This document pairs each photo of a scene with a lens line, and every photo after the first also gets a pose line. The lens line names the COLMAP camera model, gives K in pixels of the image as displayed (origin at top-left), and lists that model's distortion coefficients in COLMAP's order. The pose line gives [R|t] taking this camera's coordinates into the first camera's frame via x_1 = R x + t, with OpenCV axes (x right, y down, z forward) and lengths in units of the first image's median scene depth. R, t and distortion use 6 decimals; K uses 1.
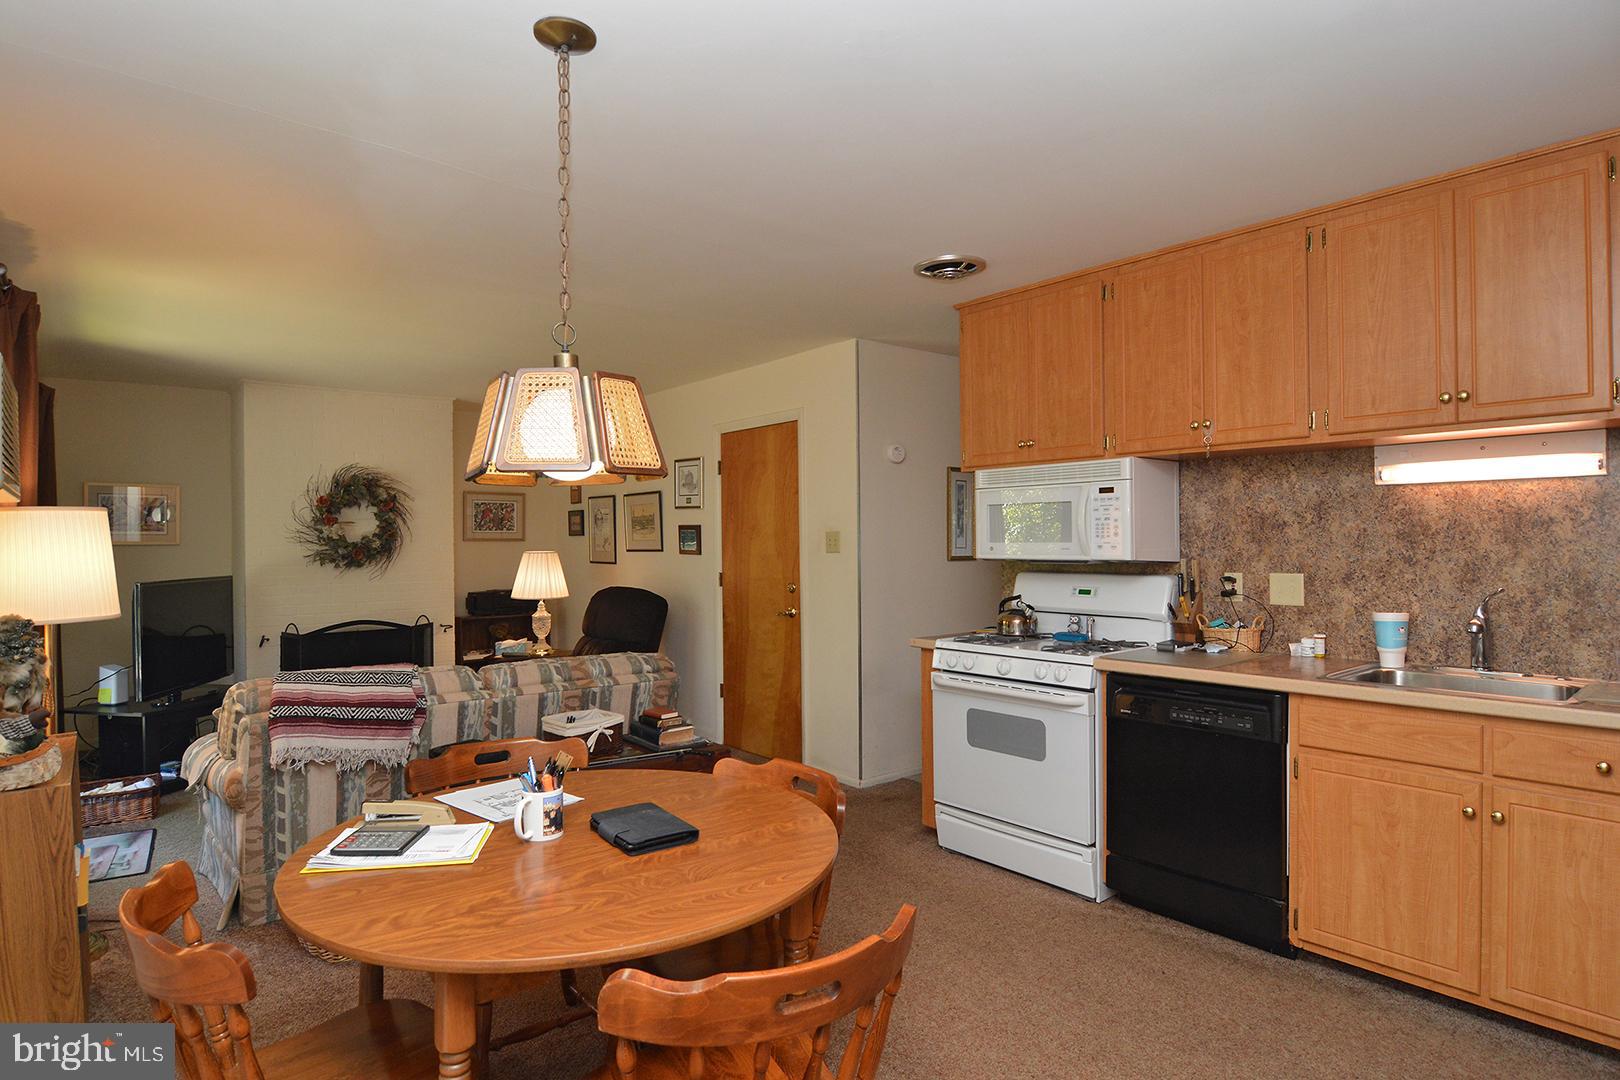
lens RADIAL K [[873.7, 0, 811.0], [0, 873.7, 542.3], [0, 0, 1]] dist [-0.012799, -0.000037]
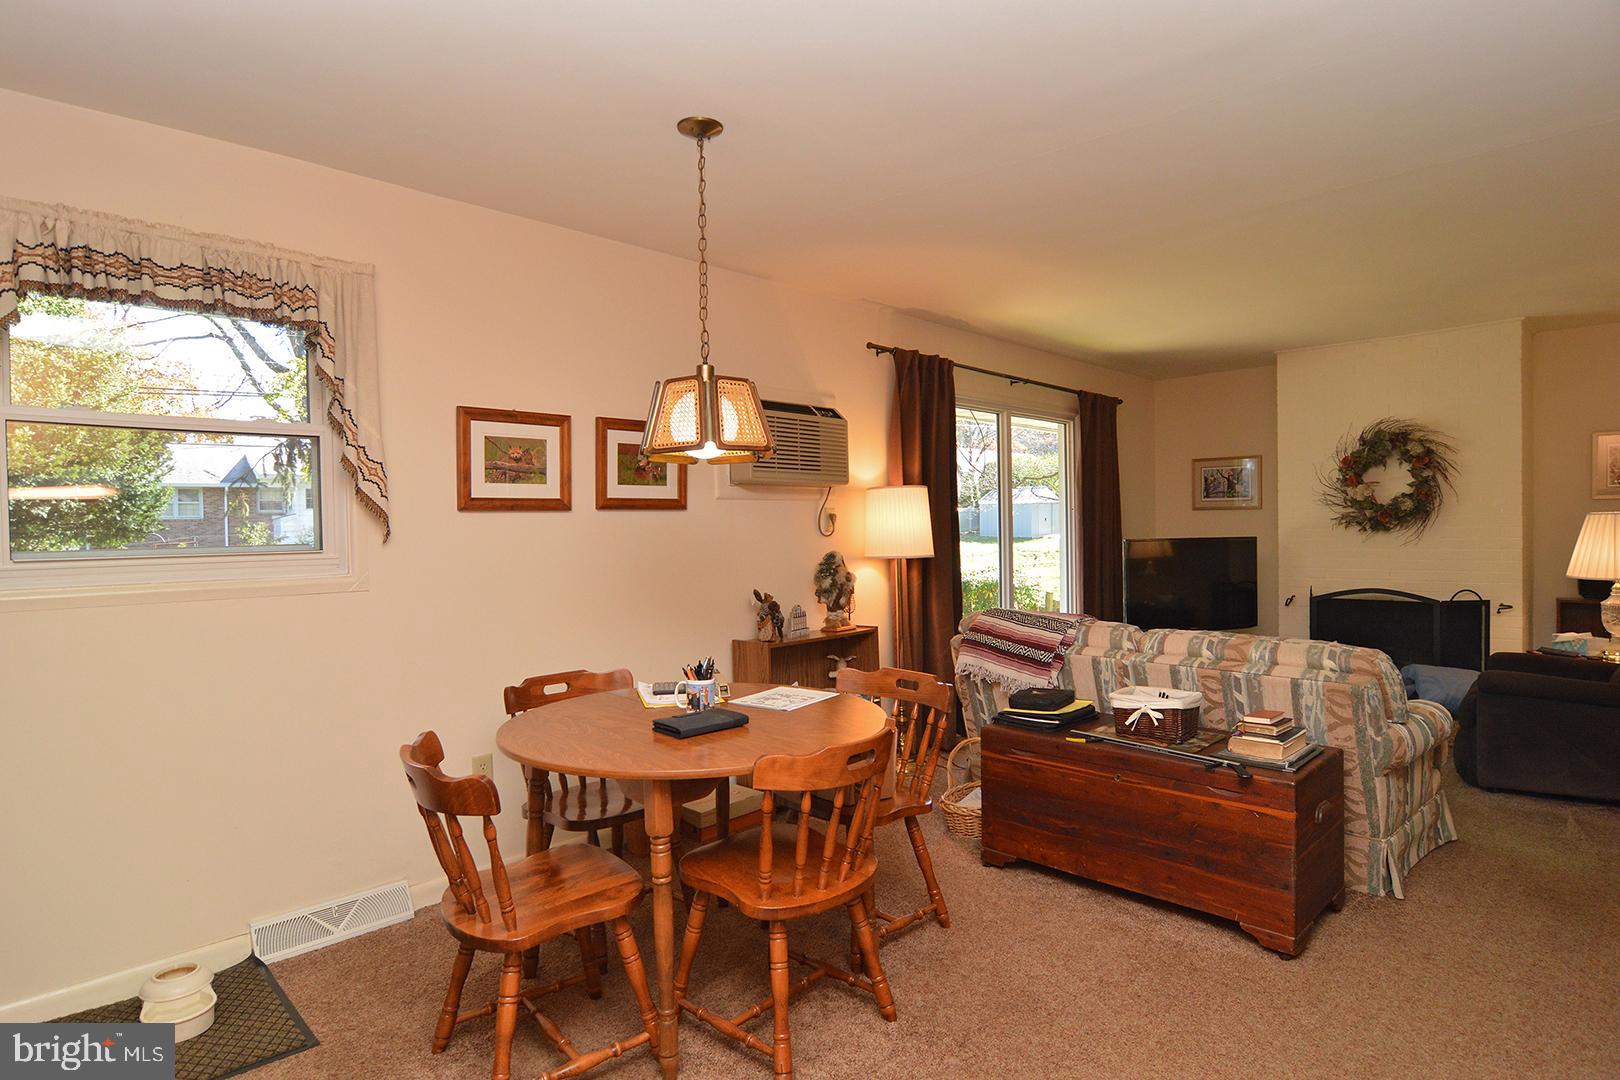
lens RADIAL K [[881.1, 0, 813.9], [0, 881.1, 544.4], [0, 0, 1]] dist [-0.022204, -0.001448]
pose [[0.106042, 0.027346, -0.993986, 0.499761], [0.013734, 0.999486, 0.028963, 0.011982], [0.994267, -0.016722, 0.105612, 0.464264]]
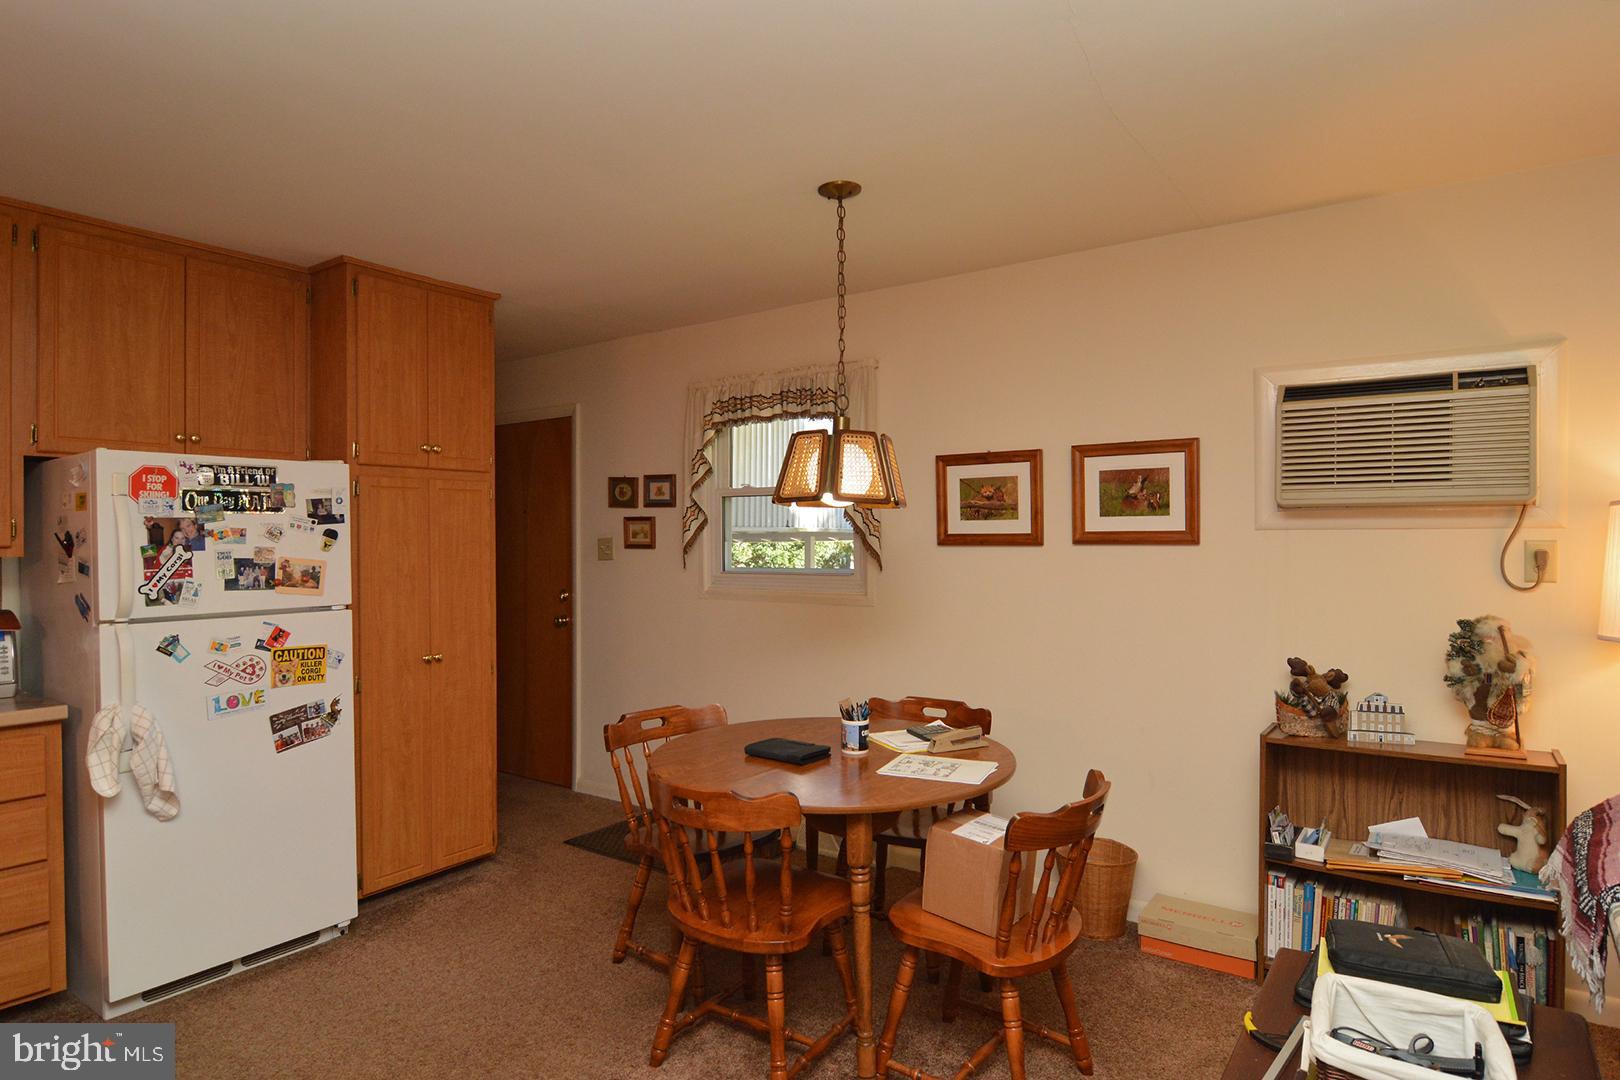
lens RADIAL K [[897.7, 0, 808.9], [0, 897.7, 543.3], [0, 0, 1]] dist [-0.018713, -0.002208]
pose [[-0.967284, 0.012770, -0.253376, 0.061964], [0.010857, 0.999901, 0.008944, -0.011166], [0.253465, 0.005900, -0.967327, 1.086345]]
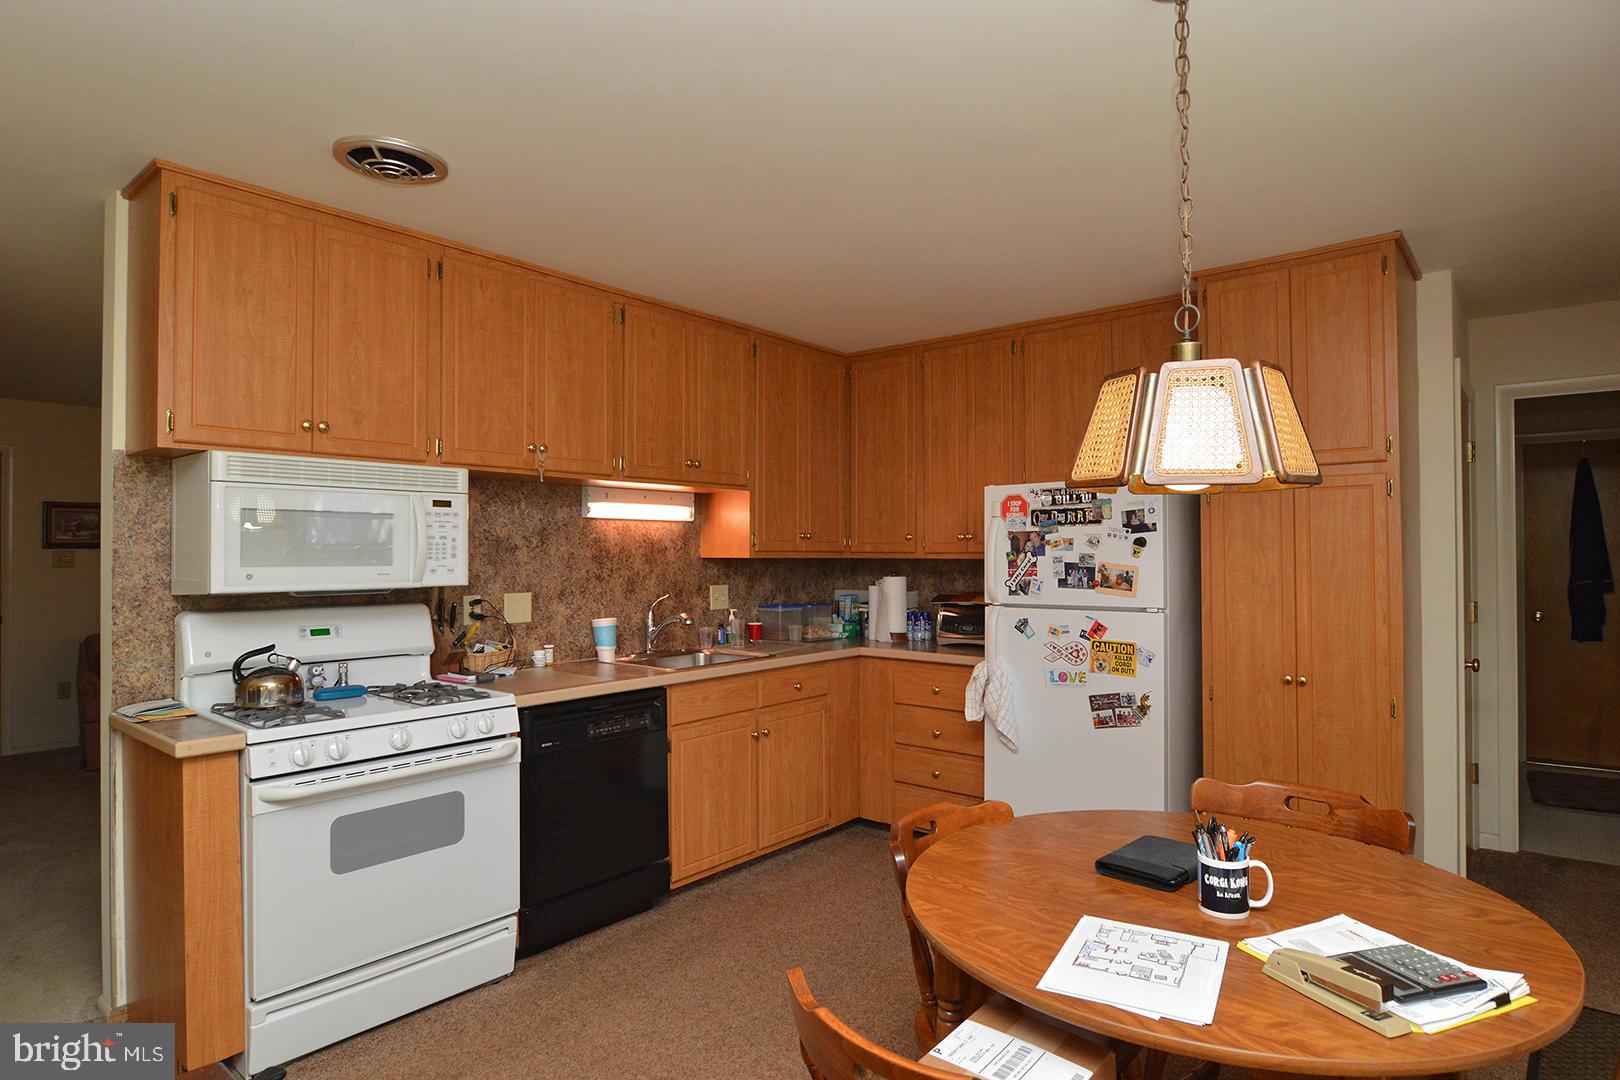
lens RADIAL K [[873.7, 0, 811.0], [0, 873.7, 542.3], [0, 0, 1]] dist [-0.012799, -0.000037]
pose [[-0.173572, 0.021267, 0.984592, -0.480777], [0.007642, 0.999766, -0.020247, -0.002111], [-0.984792, 0.004010, -0.173693, 0.688769]]
